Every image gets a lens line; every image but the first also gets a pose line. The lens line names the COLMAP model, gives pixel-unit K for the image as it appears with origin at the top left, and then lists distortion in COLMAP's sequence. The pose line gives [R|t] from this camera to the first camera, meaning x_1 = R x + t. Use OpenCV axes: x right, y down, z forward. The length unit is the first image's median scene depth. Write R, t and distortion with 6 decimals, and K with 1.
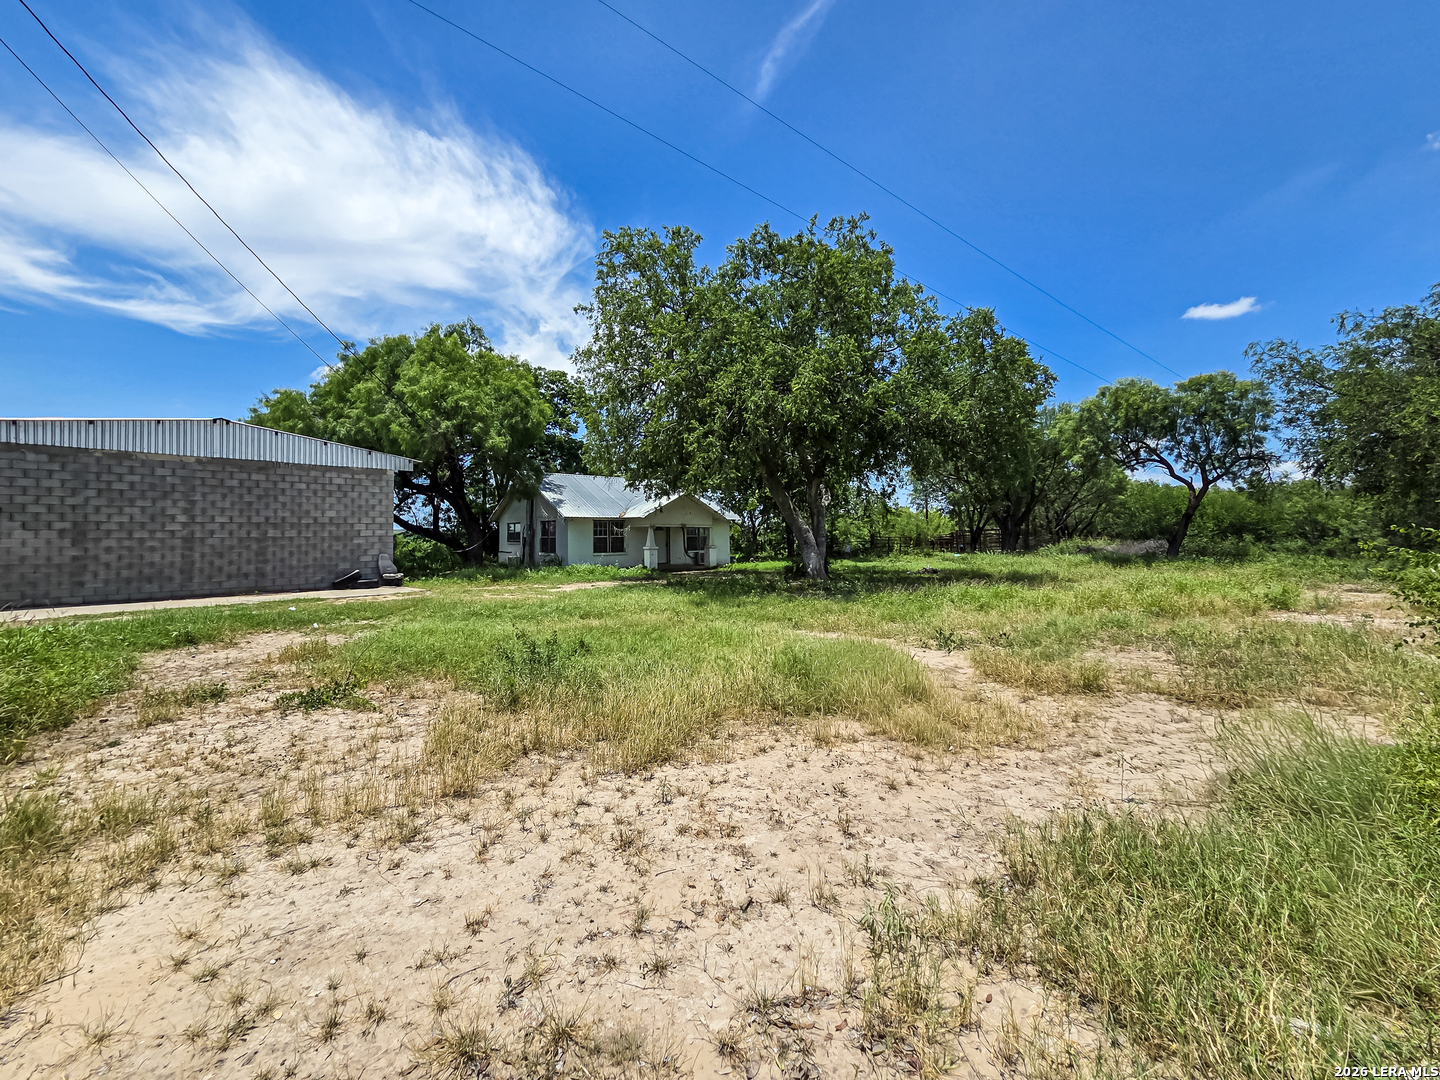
lens RADIAL K [[600.5, 0, 714.0], [0, 600.5, 538.8], [0, 0, 1]] dist [0.001988, 0.001457]
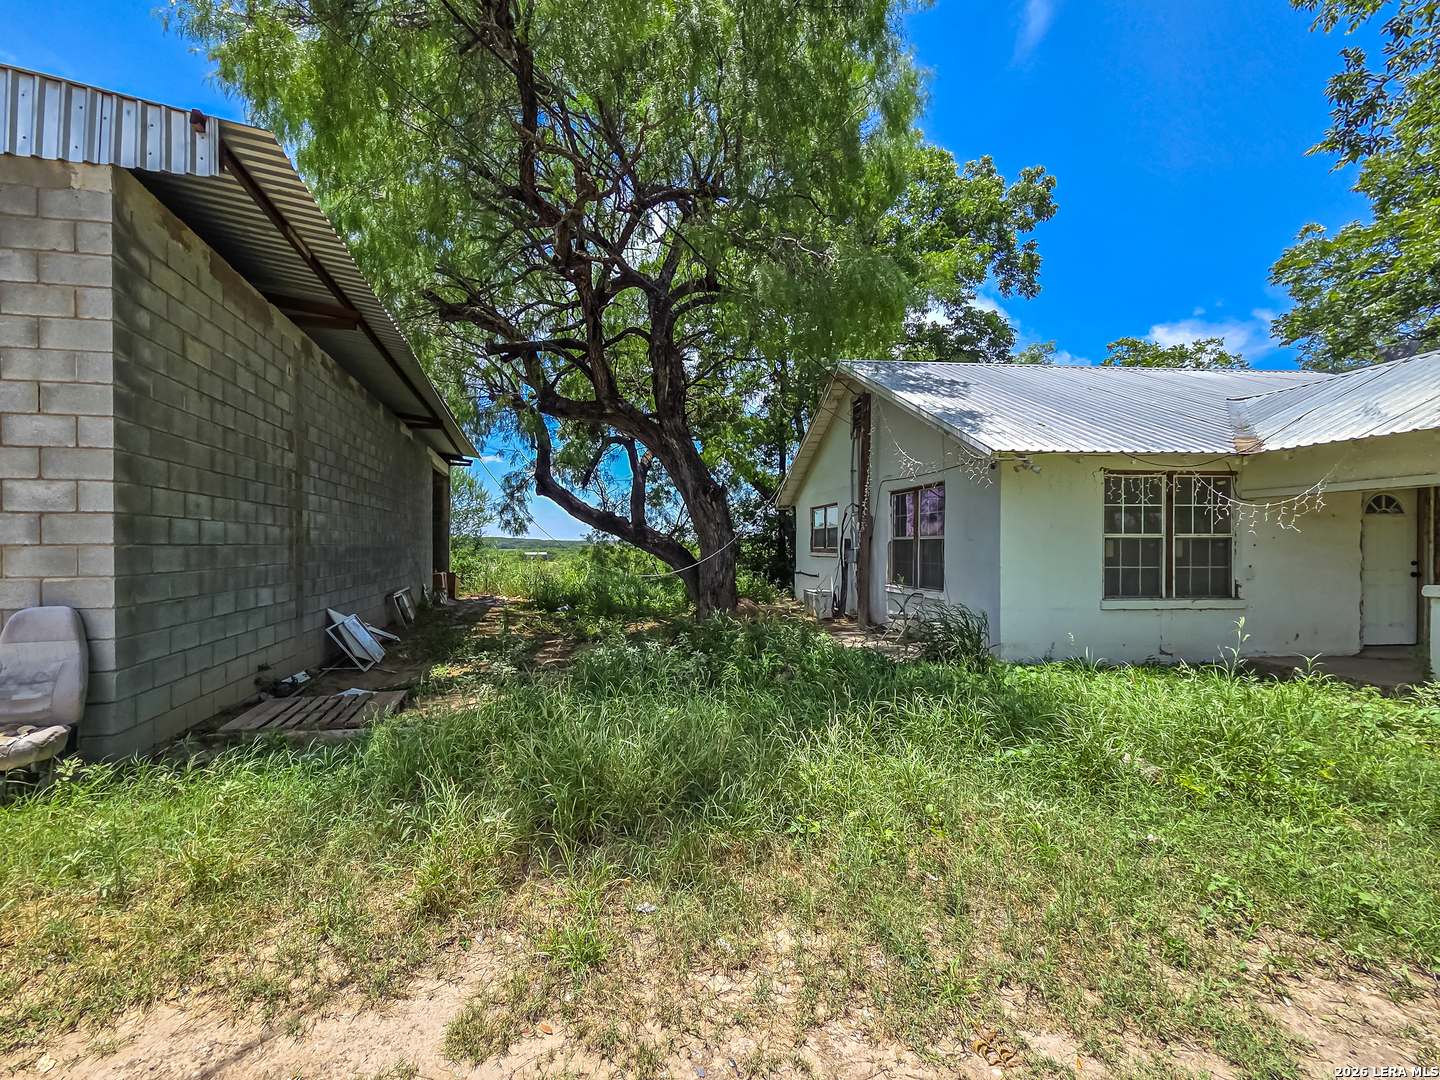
lens RADIAL K [[600.5, 0, 677.5], [0, 600.5, 555.8], [0, 0, 1]] dist [0.001988, 0.001457]
pose [[0.809062, 0.014344, -0.587548, -0.193964], [-0.008759, 0.999885, 0.012349, 0.003425], [0.587658, -0.004845, 0.809095, 0.674289]]
